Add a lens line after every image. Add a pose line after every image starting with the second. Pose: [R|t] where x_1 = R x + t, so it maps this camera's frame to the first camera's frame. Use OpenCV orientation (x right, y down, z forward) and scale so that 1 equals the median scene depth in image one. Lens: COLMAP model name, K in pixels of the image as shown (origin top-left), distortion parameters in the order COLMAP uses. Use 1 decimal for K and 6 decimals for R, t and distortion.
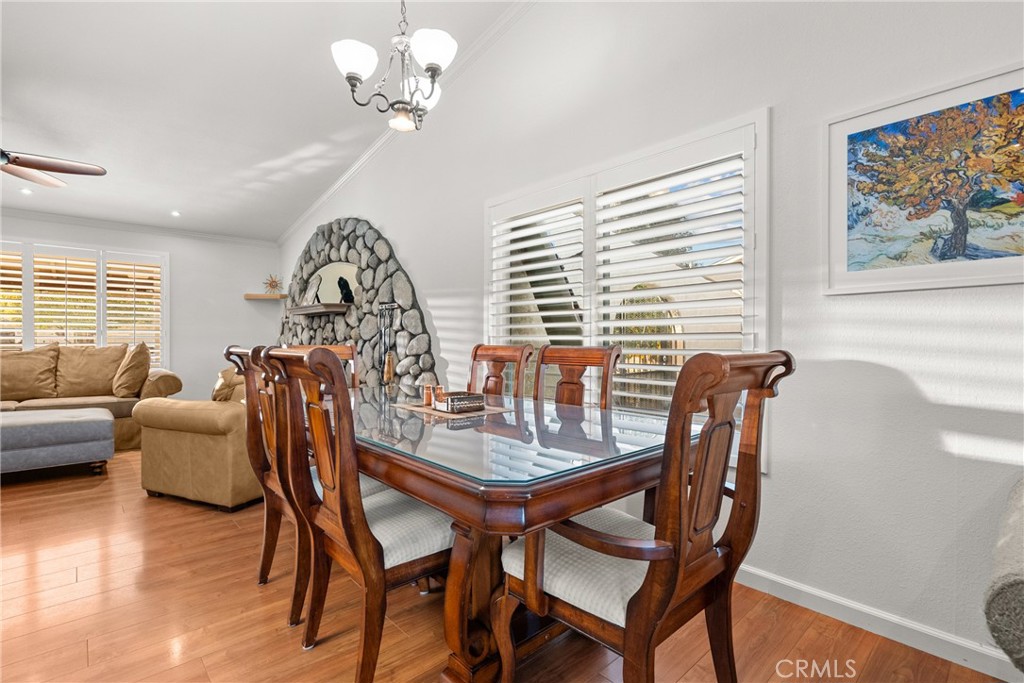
lens RADIAL K [[473.4, 0, 501.0], [0, 473.4, 342.8], [0, 0, 1]] dist [-0.004084, 0.000603]
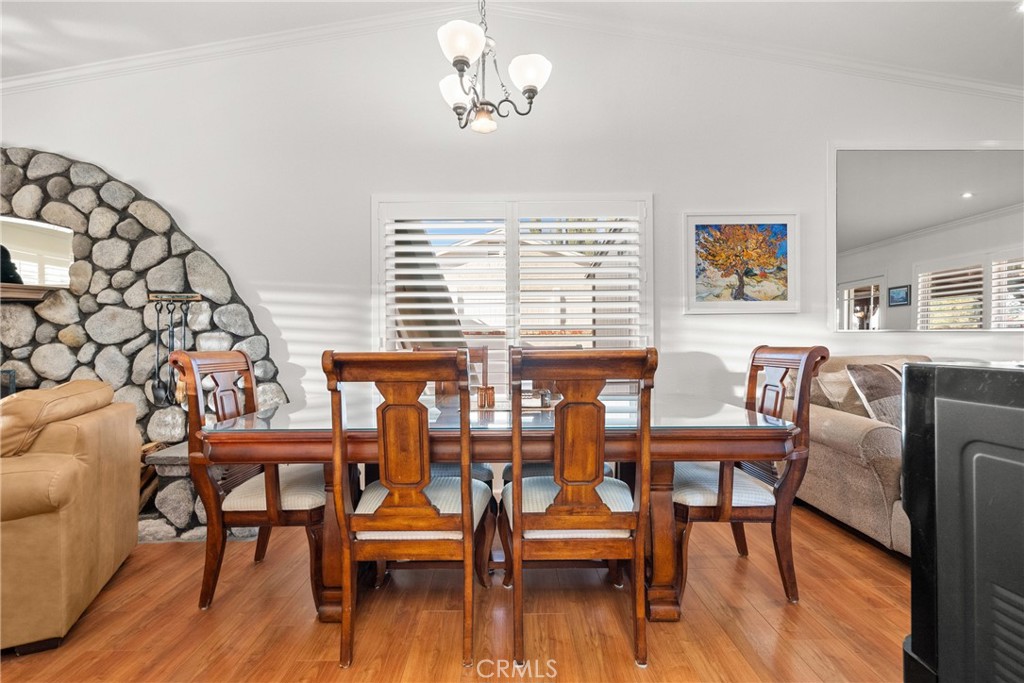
lens RADIAL K [[473.4, 0, 502.0], [0, 473.4, 339.8], [0, 0, 1]] dist [-0.004084, 0.000603]
pose [[0.668579, -0.003997, 0.743630, -0.639686], [0.011020, 0.999929, -0.004533, -0.004539], [-0.743559, 0.011225, 0.668576, 0.213763]]
